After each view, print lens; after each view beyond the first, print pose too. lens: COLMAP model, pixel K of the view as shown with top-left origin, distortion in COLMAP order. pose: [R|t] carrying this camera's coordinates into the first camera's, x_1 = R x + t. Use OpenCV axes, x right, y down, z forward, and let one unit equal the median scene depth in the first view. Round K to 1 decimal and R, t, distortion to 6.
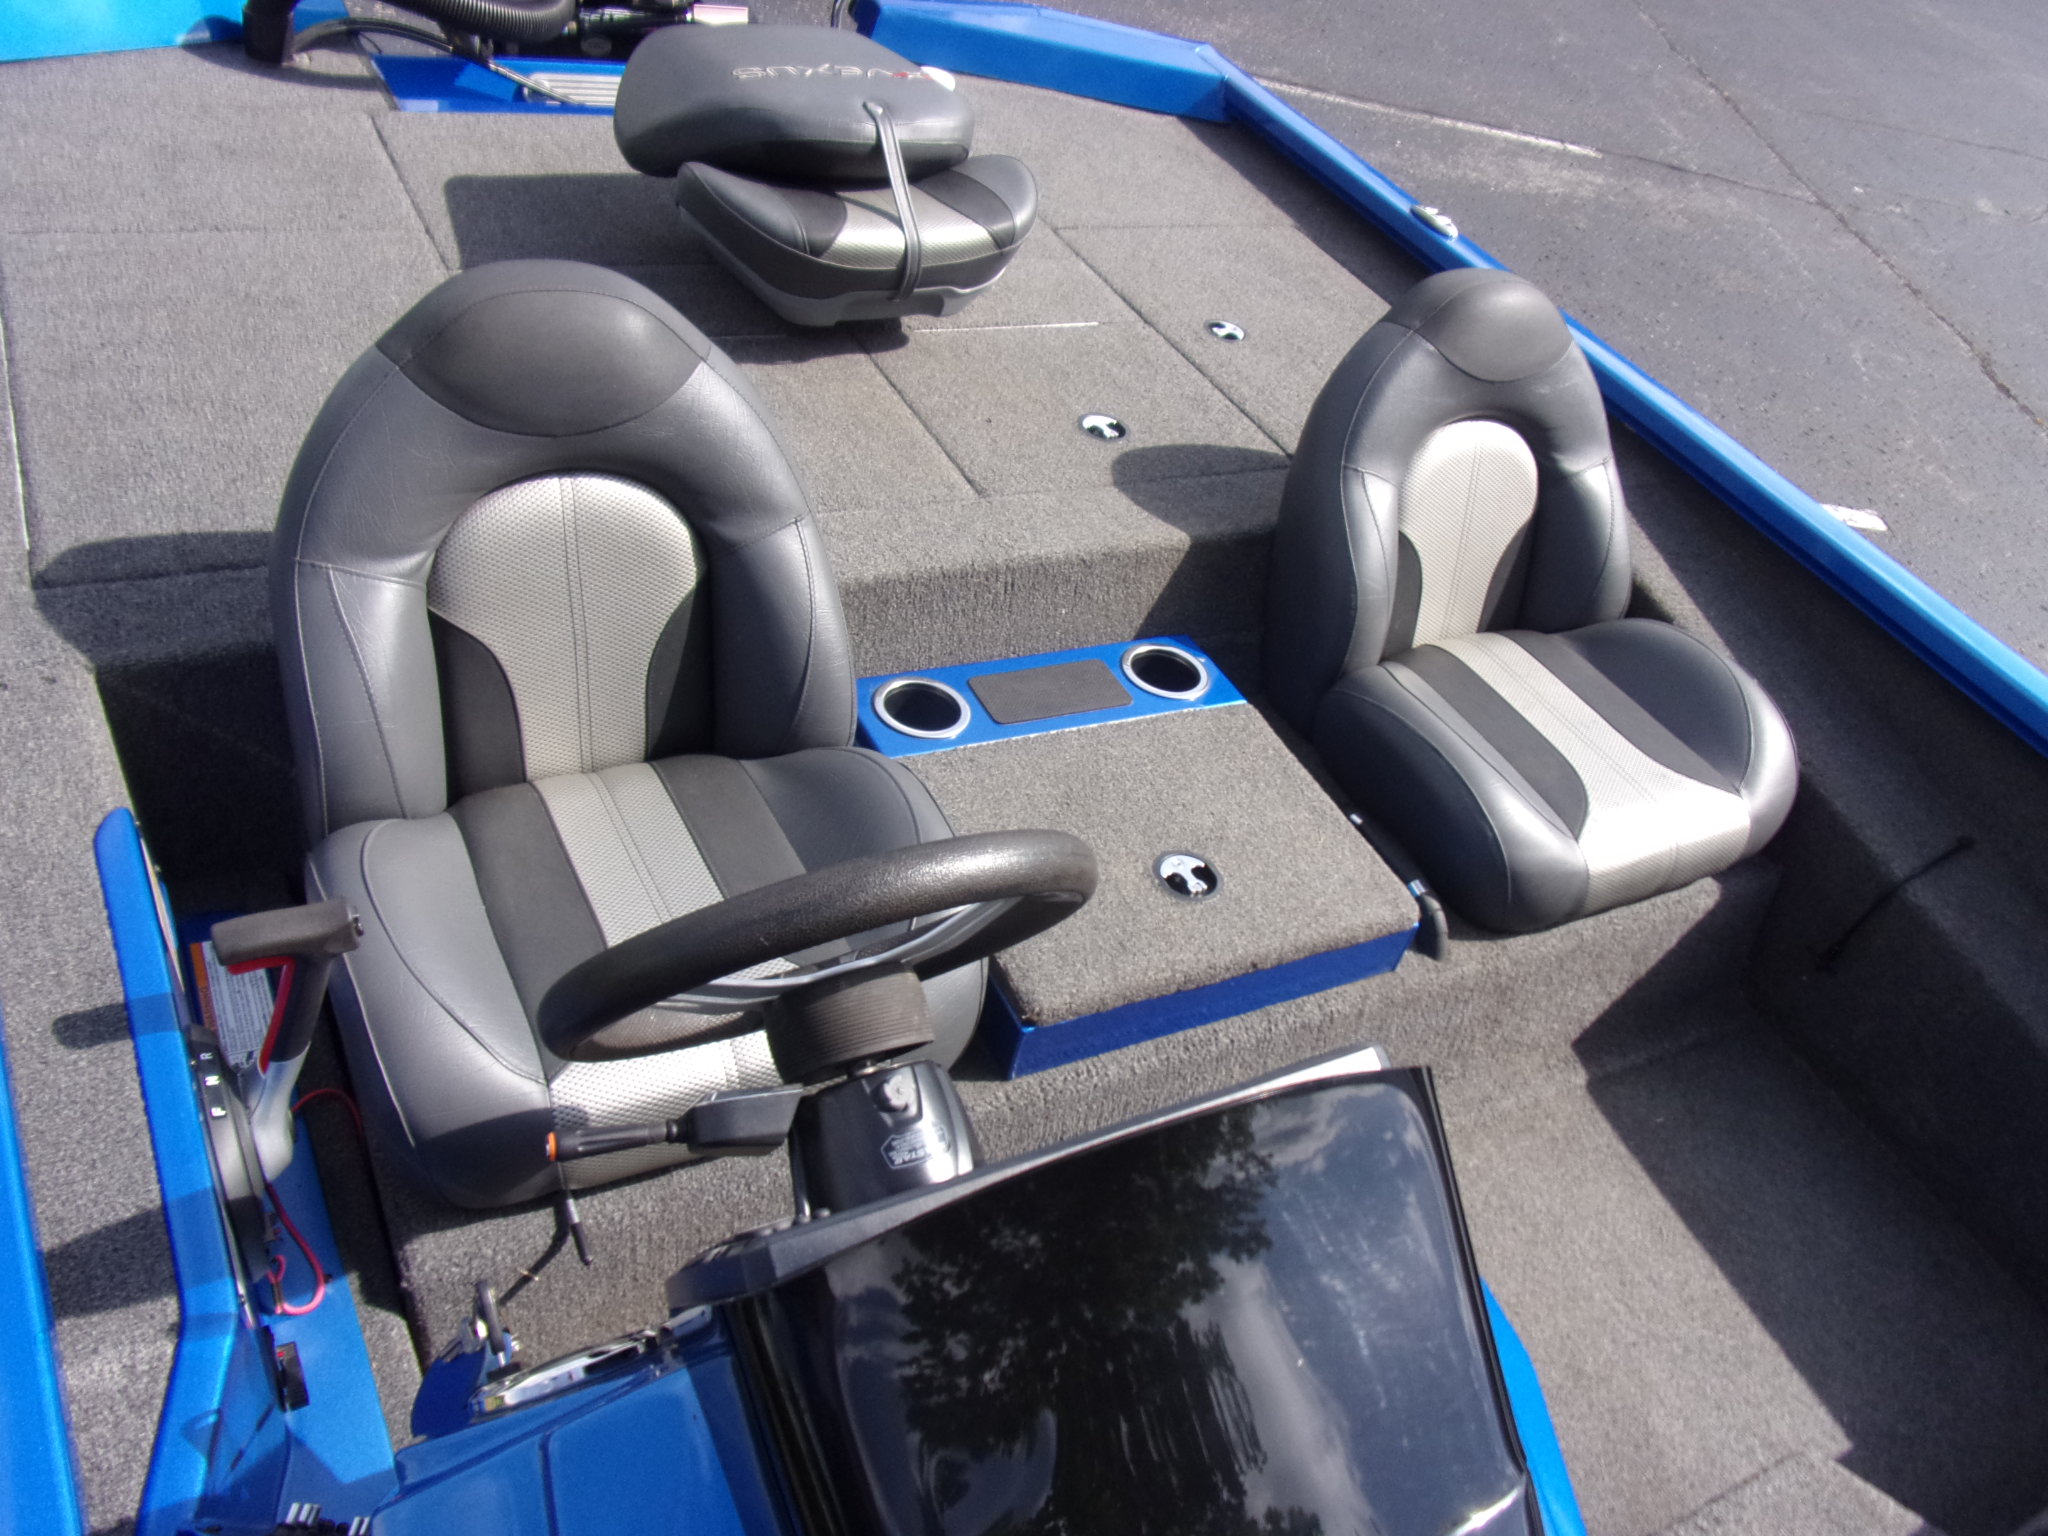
lens RADIAL K [[1571.2, 0, 1029.0], [0, 1571.2, 776.7], [0, 0, 1]] dist [-0.014923, 0.004620]
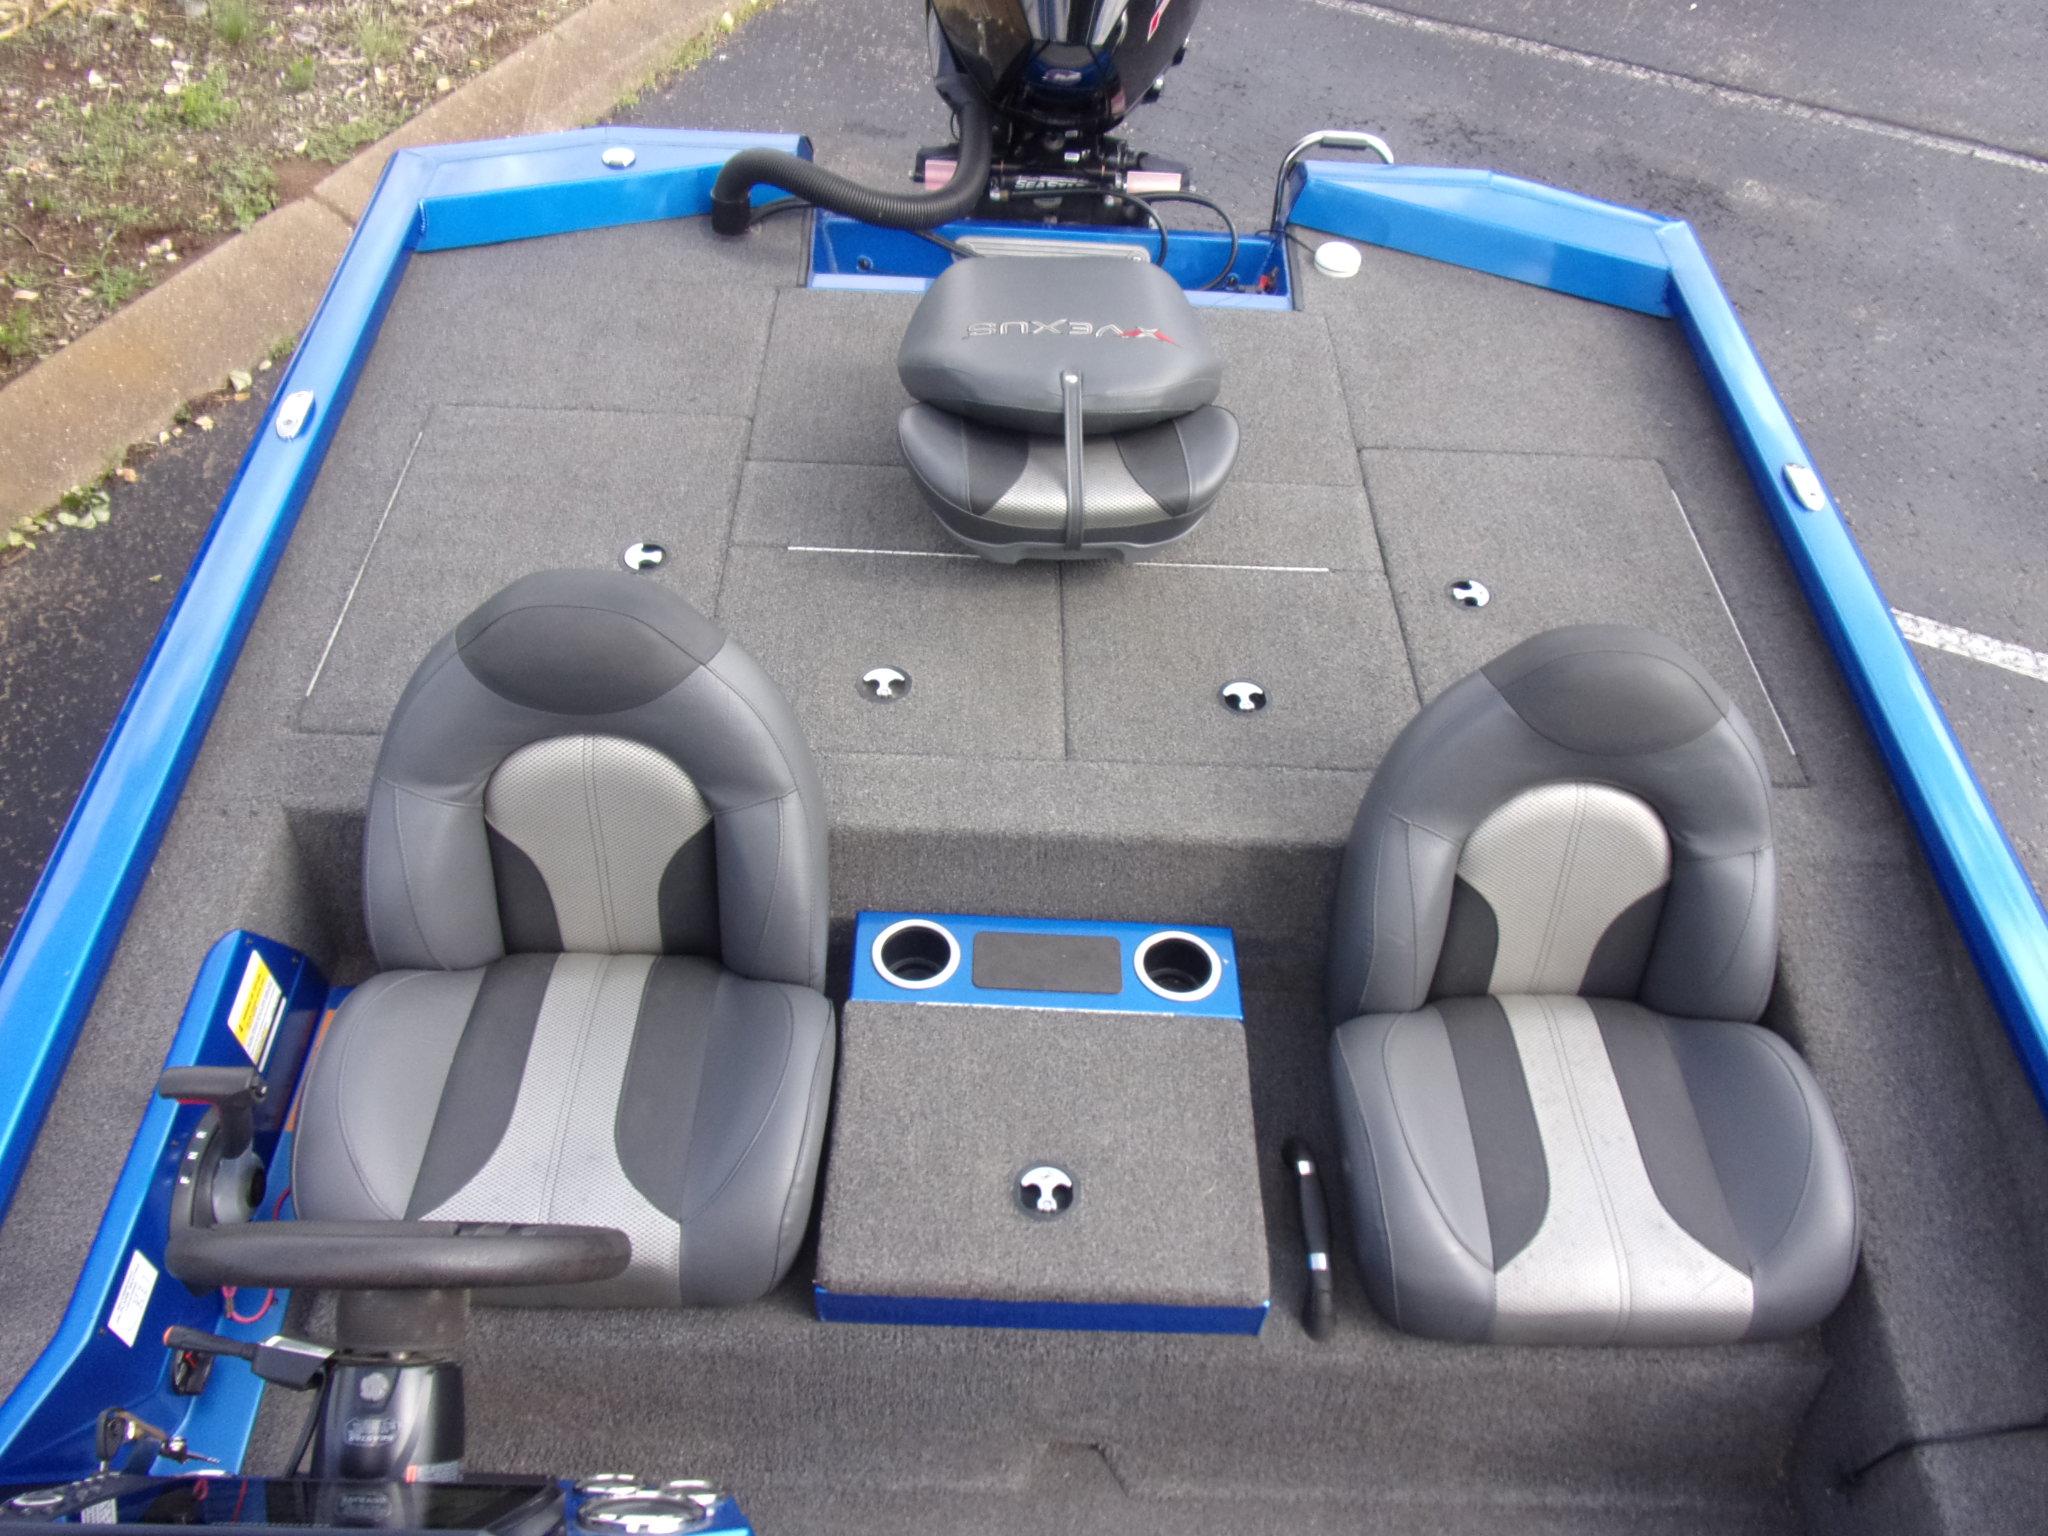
lens RADIAL K [[1580.5, 0, 1031.8], [0, 1580.5, 776.2], [0, 0, 1]] dist [-0.011484, 0.002591]
pose [[0.878925, 0.219448, -0.423479, 0.412843], [-0.204943, 0.975487, 0.080144, -0.251612], [0.430685, 0.016349, 0.902354, 0.018394]]
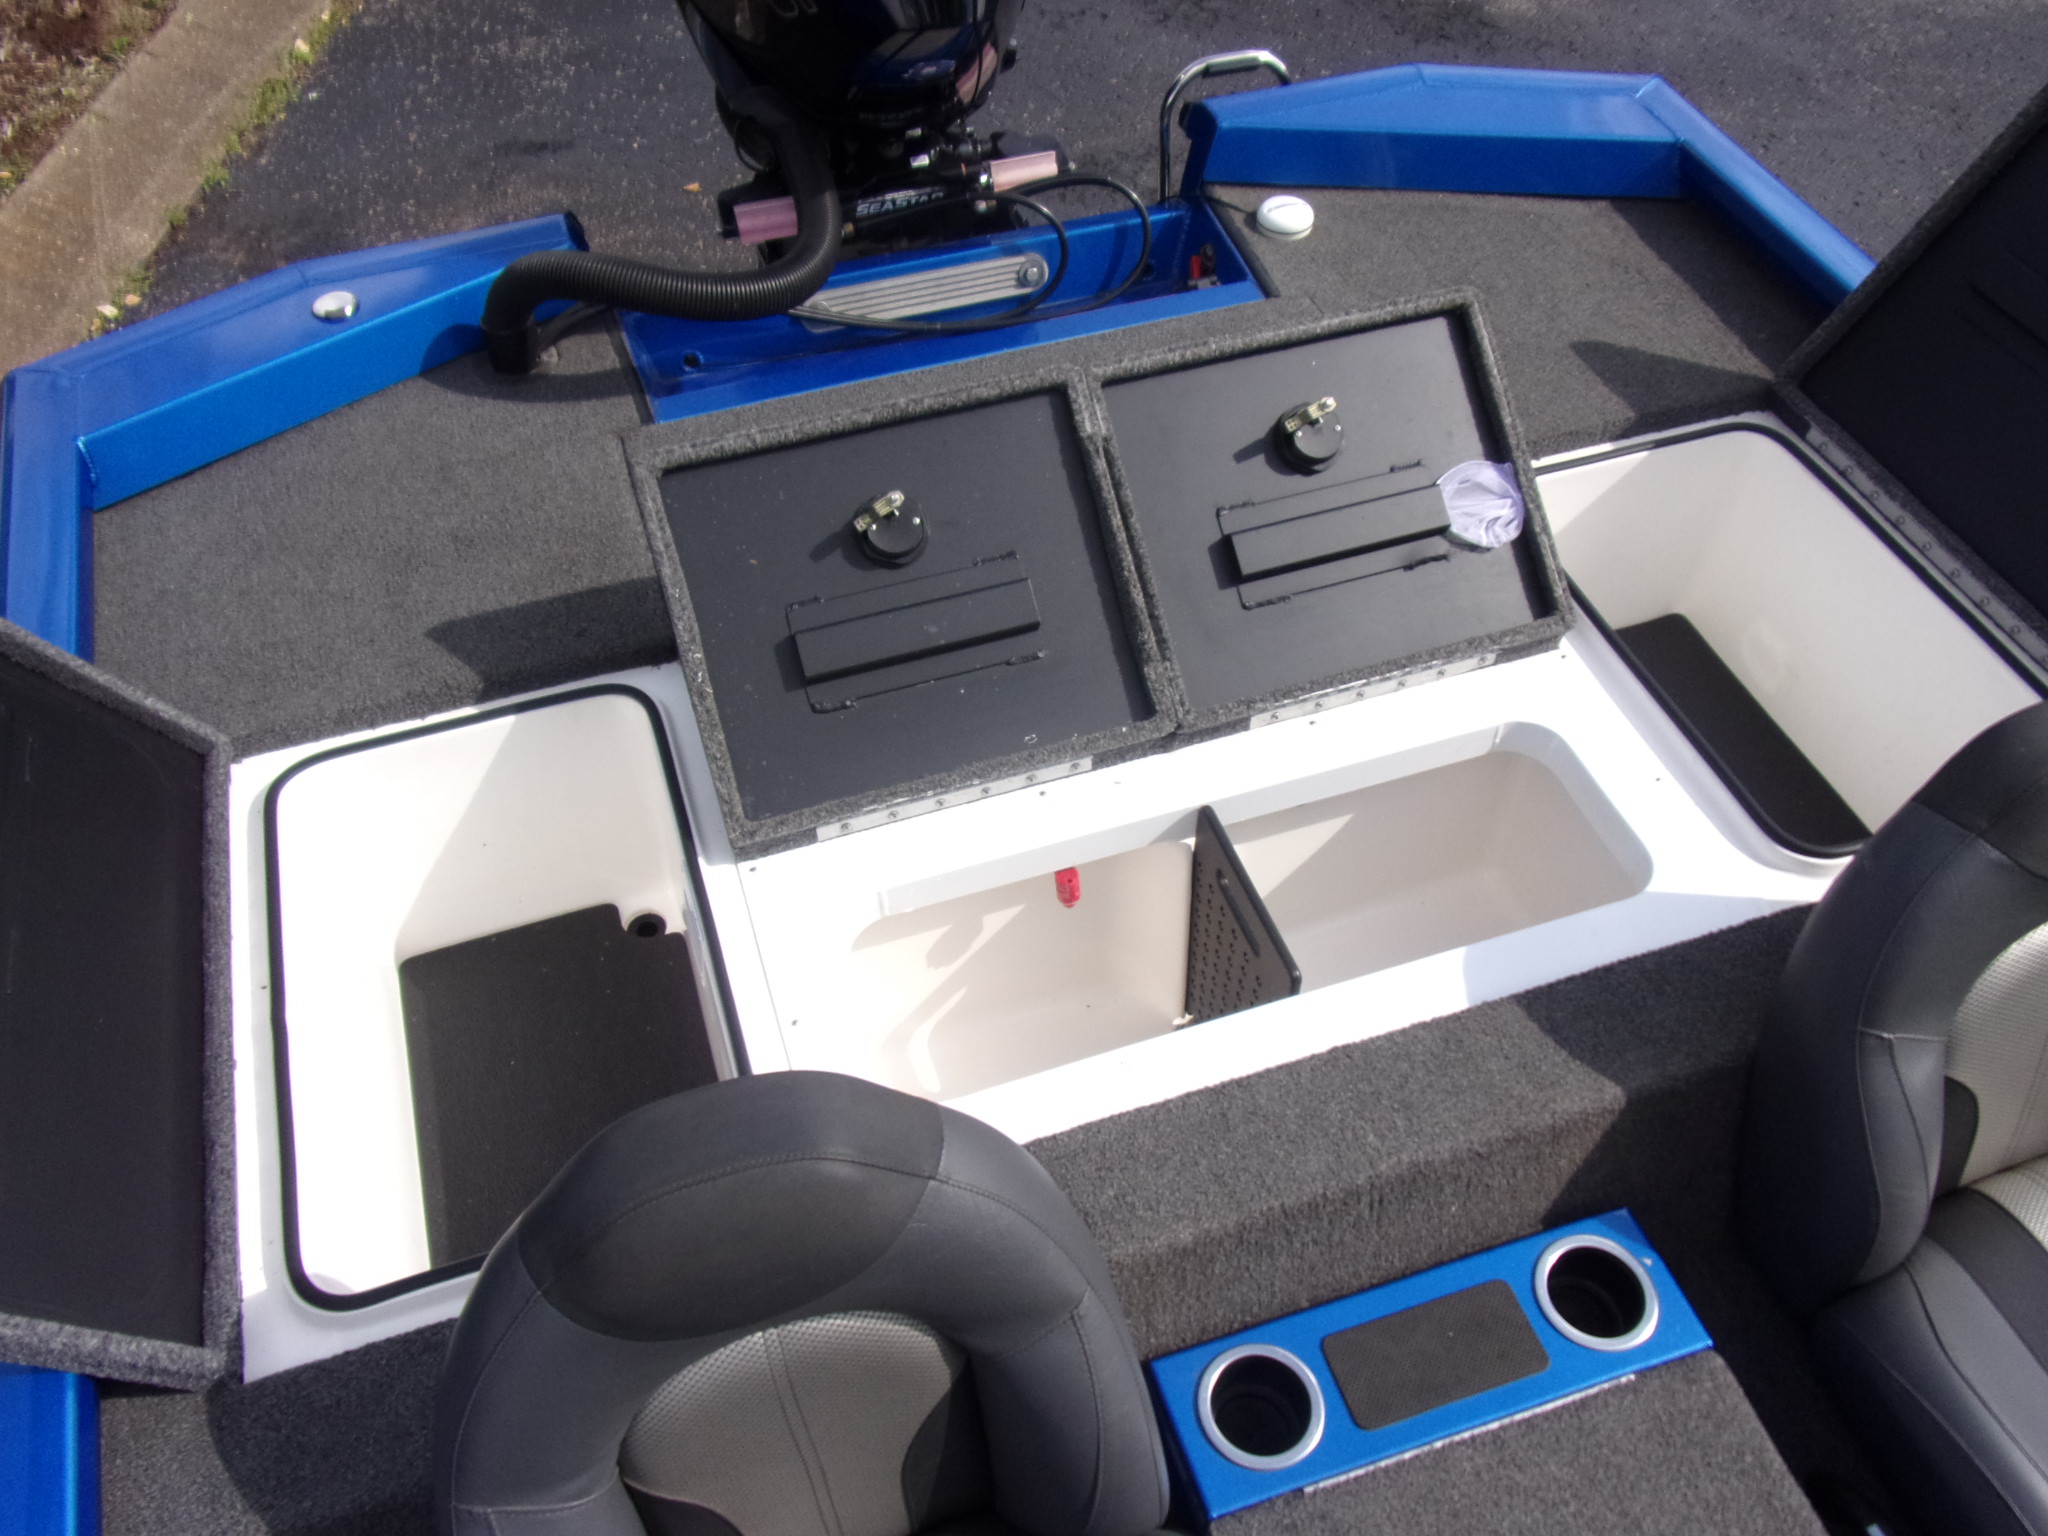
lens RADIAL K [[1597.5, 0, 1024.4], [0, 1597.5, 777.5], [0, 0, 1]] dist [-0.004260, -0.001542]
pose [[0.963555, -0.021248, -0.266664, 0.032696], [0.055689, 0.990934, 0.122267, -0.415463], [0.261648, -0.132662, 0.956003, 0.235241]]
